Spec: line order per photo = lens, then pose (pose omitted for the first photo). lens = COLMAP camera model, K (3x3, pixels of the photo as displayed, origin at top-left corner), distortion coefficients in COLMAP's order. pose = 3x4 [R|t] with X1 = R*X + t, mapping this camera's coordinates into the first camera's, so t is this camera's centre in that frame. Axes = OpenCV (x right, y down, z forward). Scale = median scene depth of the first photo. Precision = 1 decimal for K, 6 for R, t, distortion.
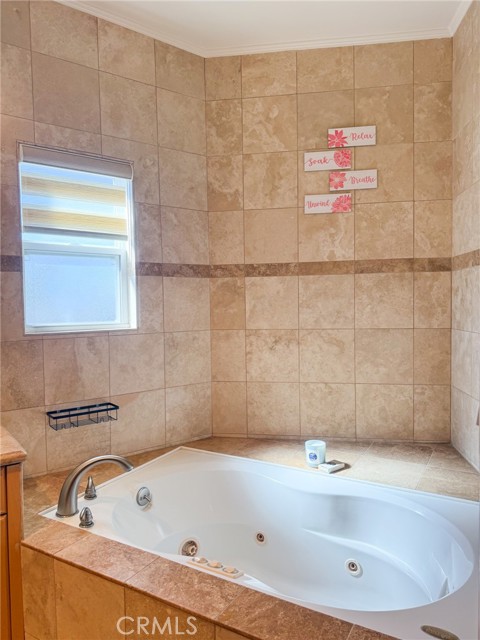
lens RADIAL K [[444.7, 0, 235.9], [0, 444.7, 323.8], [0, 0, 1]] dist [0.033197, -0.043857]
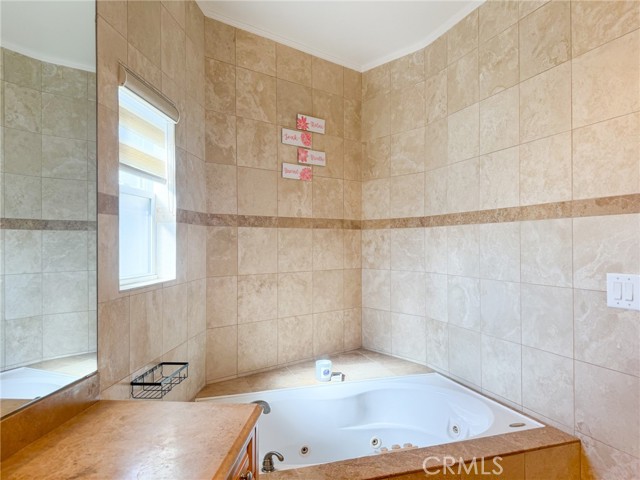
lens RADIAL K [[444.7, 0, 323.9], [0, 444.7, 243.6], [0, 0, 1]] dist [0.033197, -0.043857]
pose [[0.642582, 0.011275, 0.766134, -0.702066], [0.029566, 0.998782, -0.039496, -0.016485], [-0.765646, 0.048031, 0.641467, 0.150367]]
